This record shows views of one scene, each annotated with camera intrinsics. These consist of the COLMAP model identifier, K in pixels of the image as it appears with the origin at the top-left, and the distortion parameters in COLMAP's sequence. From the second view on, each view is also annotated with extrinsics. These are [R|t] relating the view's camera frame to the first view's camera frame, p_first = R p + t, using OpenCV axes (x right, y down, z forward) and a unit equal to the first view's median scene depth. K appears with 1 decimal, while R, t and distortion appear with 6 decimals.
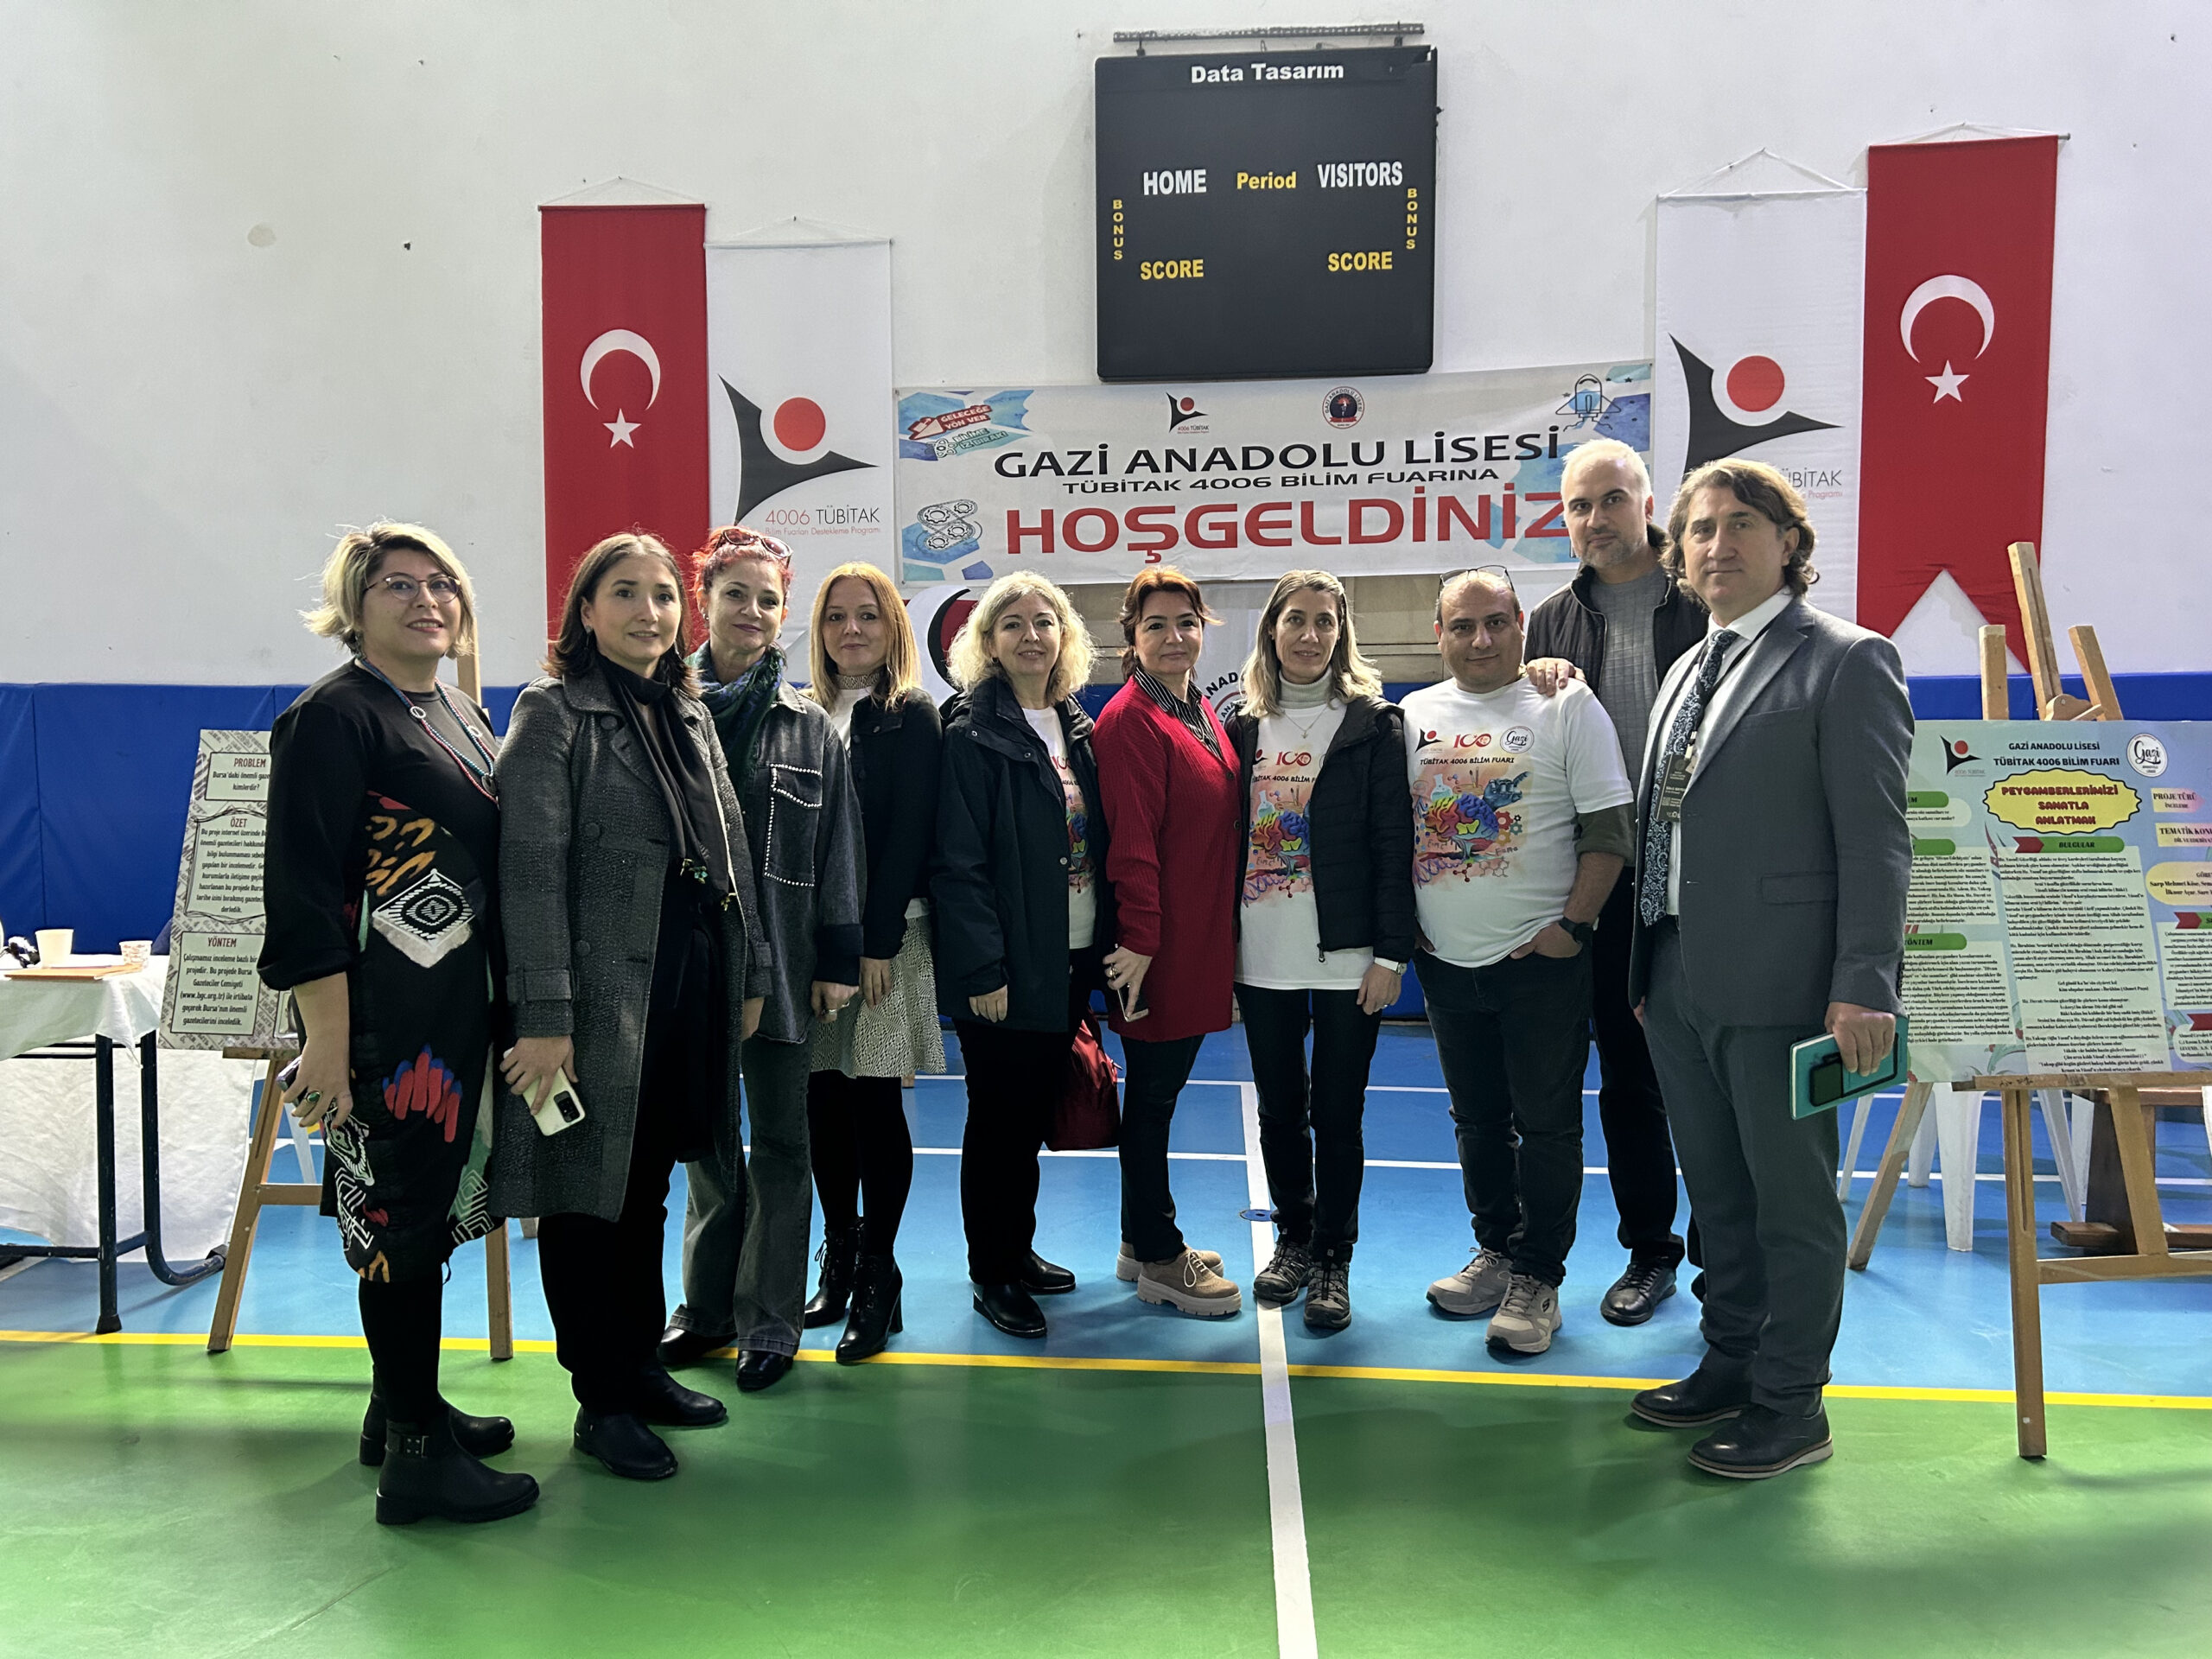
lens RADIAL K [[1652.8, 0, 1116.7], [0, 1652.8, 842.4], [0, 0, 1]] dist [0.037014, -0.013808]
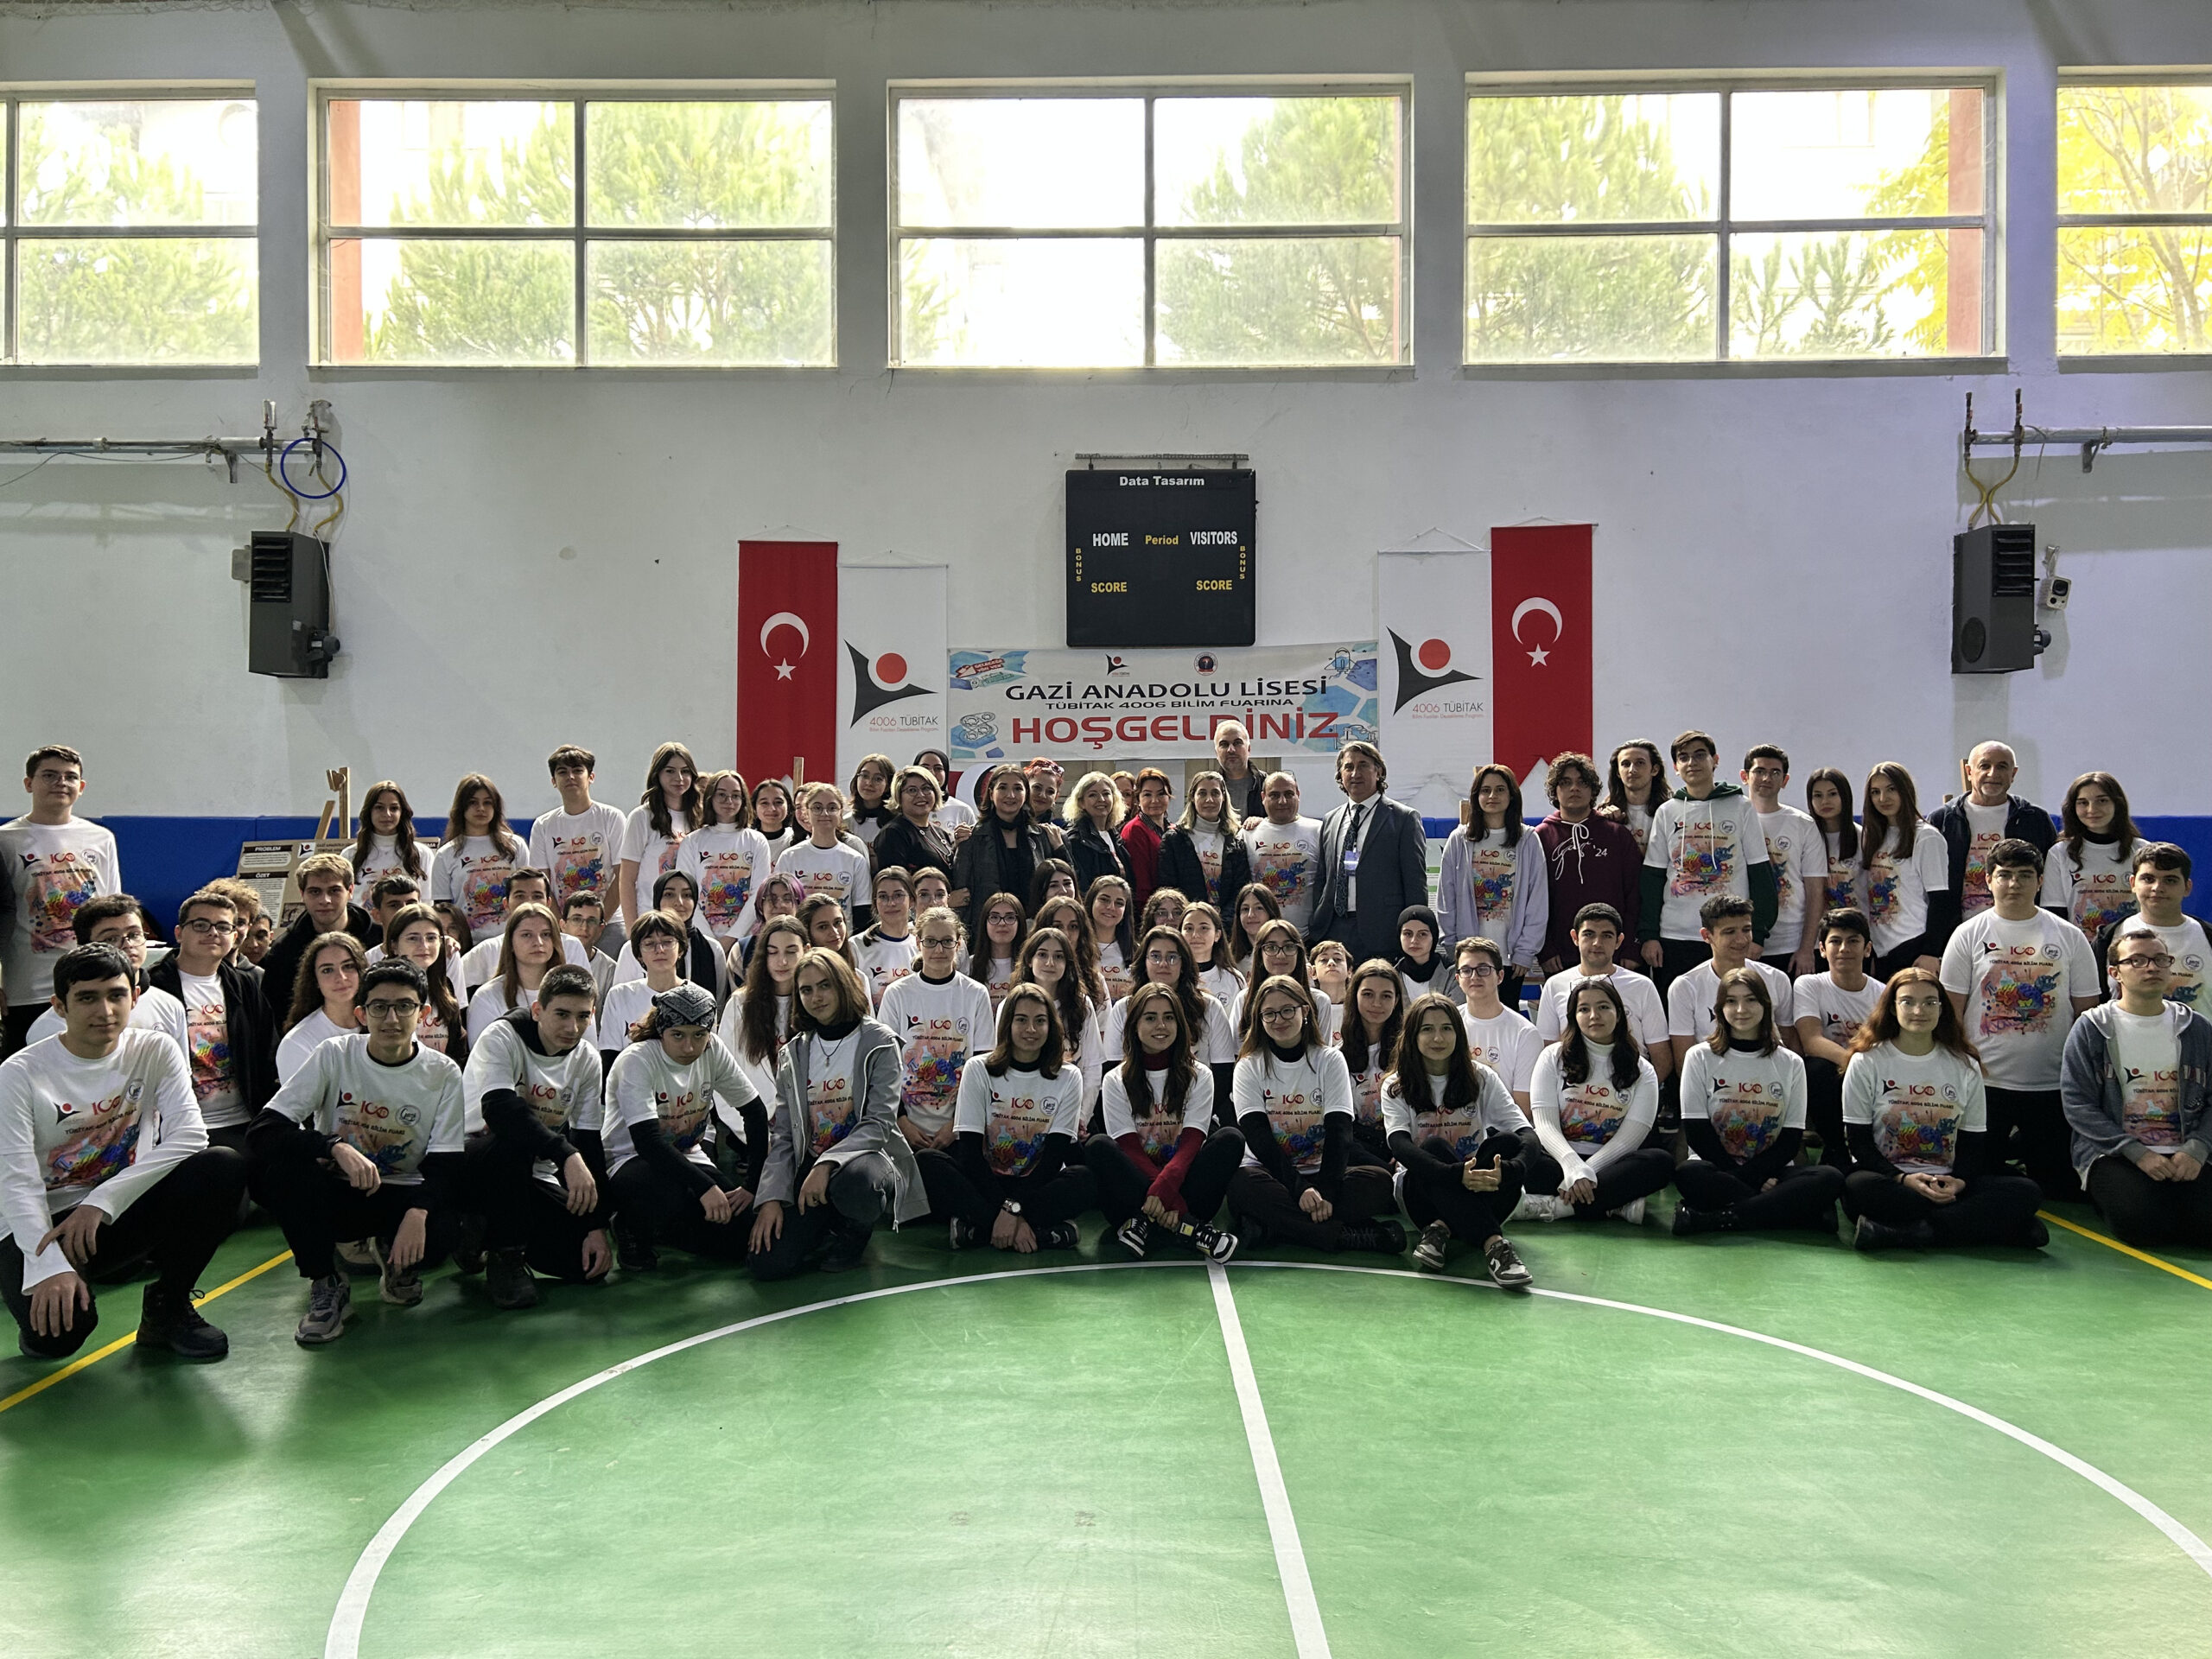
lens RADIAL K [[1652.8, 0, 1099.0], [0, 1652.8, 829.8], [0, 0, 1]] dist [0.037014, -0.013808]
pose [[0.998704, 0.001586, 0.050863, -0.066284], [0.002141, 0.997320, -0.073130, 0.042220], [-0.050842, 0.073144, 0.996025, -0.733371]]
